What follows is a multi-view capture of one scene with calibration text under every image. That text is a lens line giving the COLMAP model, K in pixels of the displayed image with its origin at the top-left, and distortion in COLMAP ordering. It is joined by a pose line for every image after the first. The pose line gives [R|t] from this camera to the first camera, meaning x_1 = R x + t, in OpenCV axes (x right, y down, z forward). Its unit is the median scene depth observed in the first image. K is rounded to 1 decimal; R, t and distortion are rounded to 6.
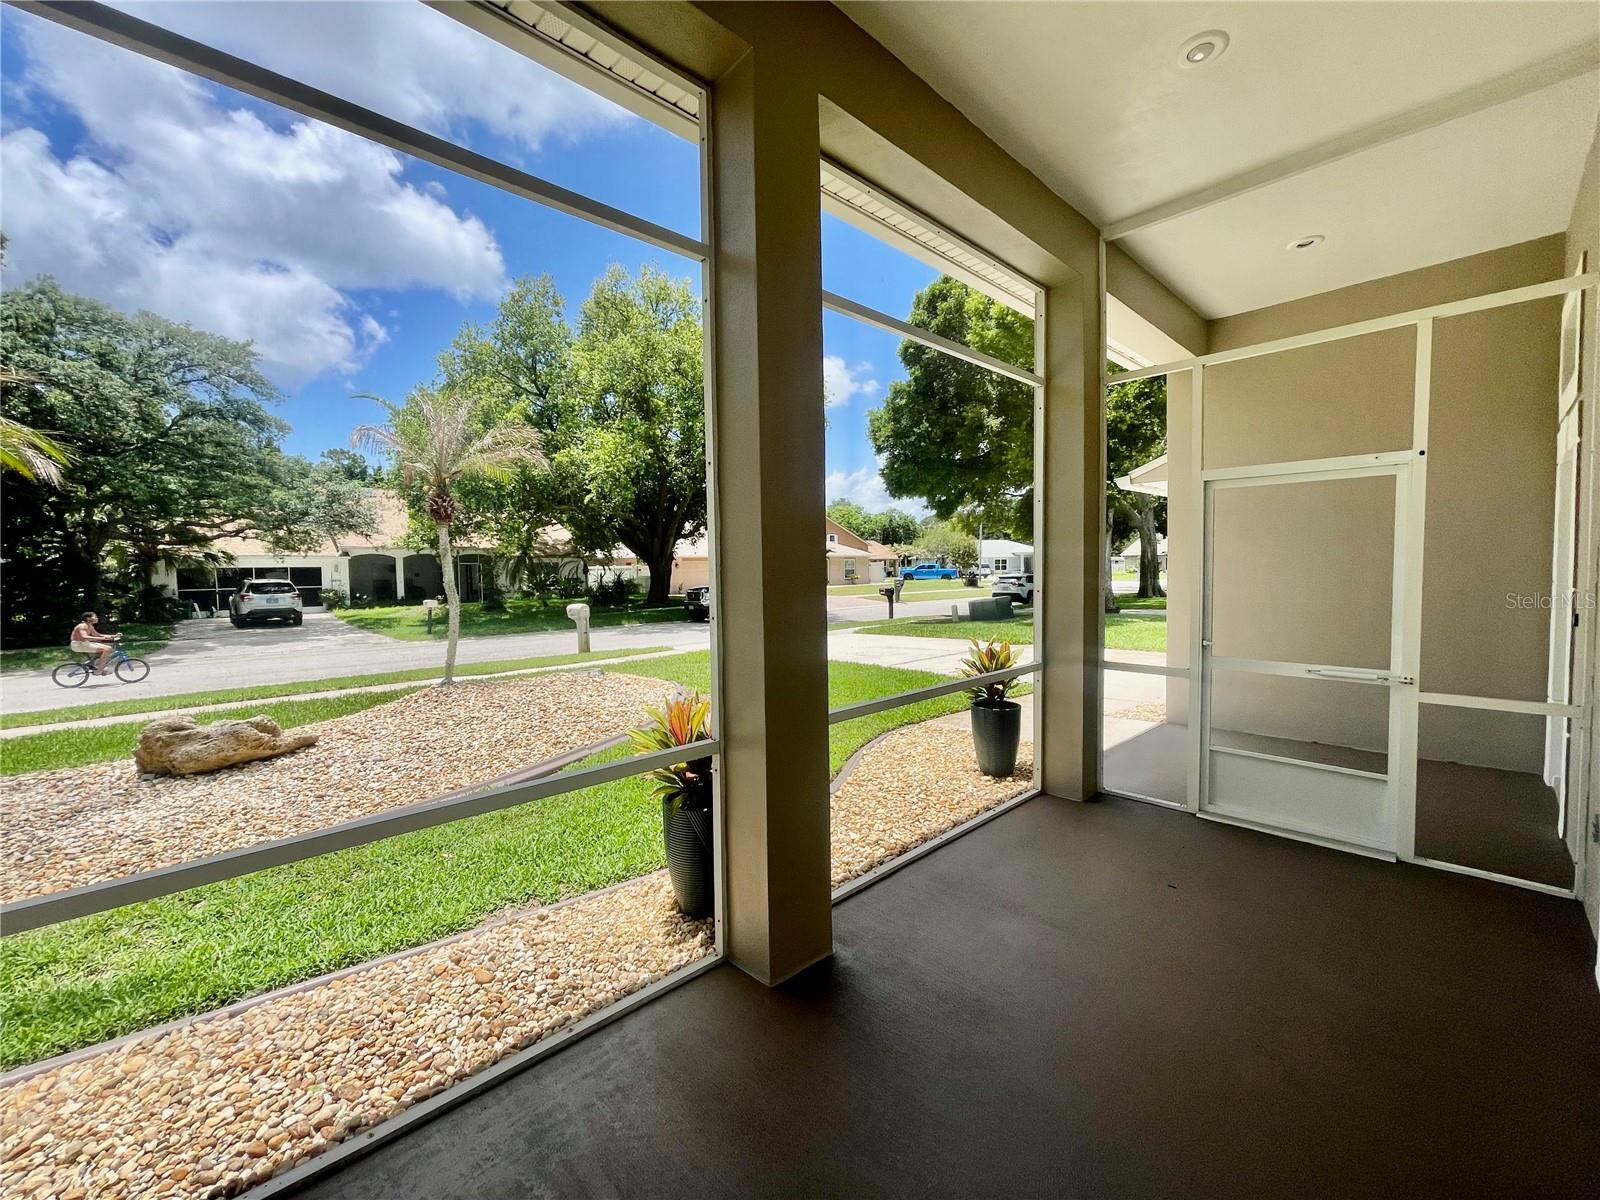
lens RADIAL K [[642.9, 0, 796.8], [0, 642.9, 598.1], [0, 0, 1]] dist [0.001278, 0.000217]
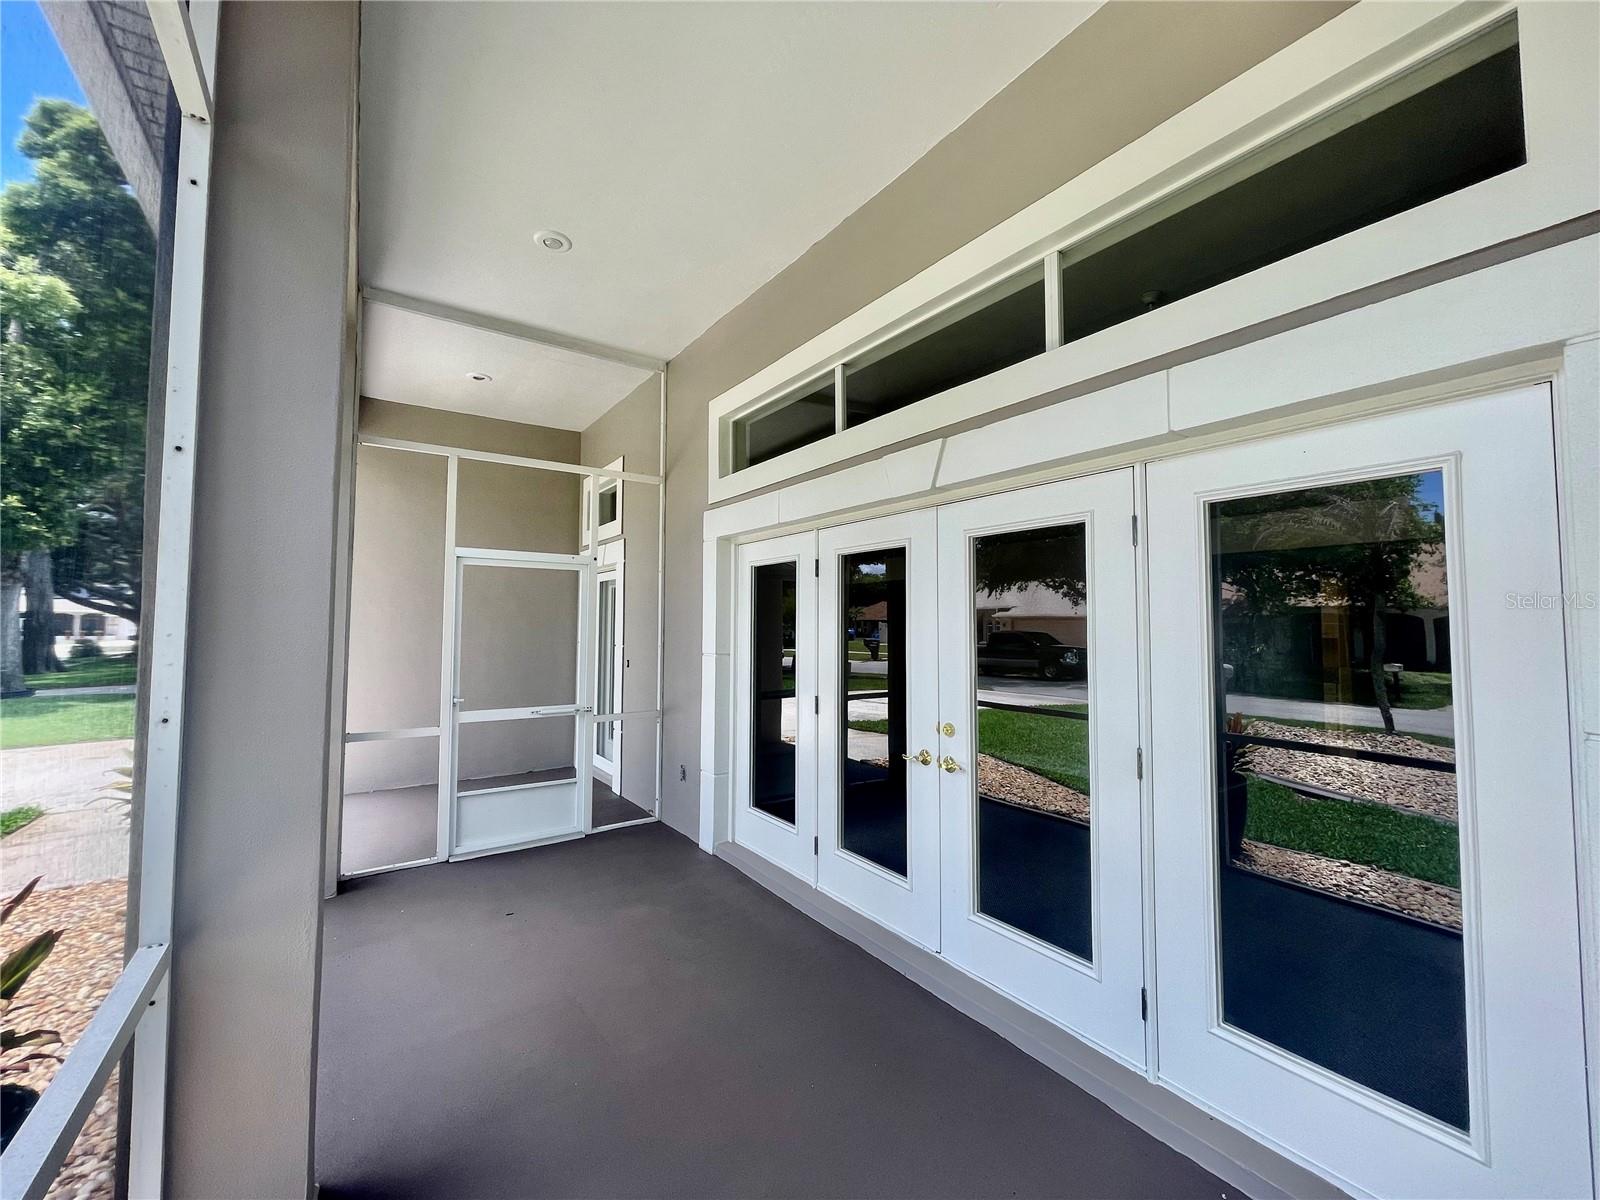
lens RADIAL K [[642.9, 0, 797.2], [0, 642.9, 599.1], [0, 0, 1]] dist [0.001278, 0.000217]
pose [[0.145410, 0.061002, 0.987489, -0.400332], [0.039801, 0.996929, -0.067446, -0.008091], [-0.988571, 0.049110, 0.142535, 0.245358]]
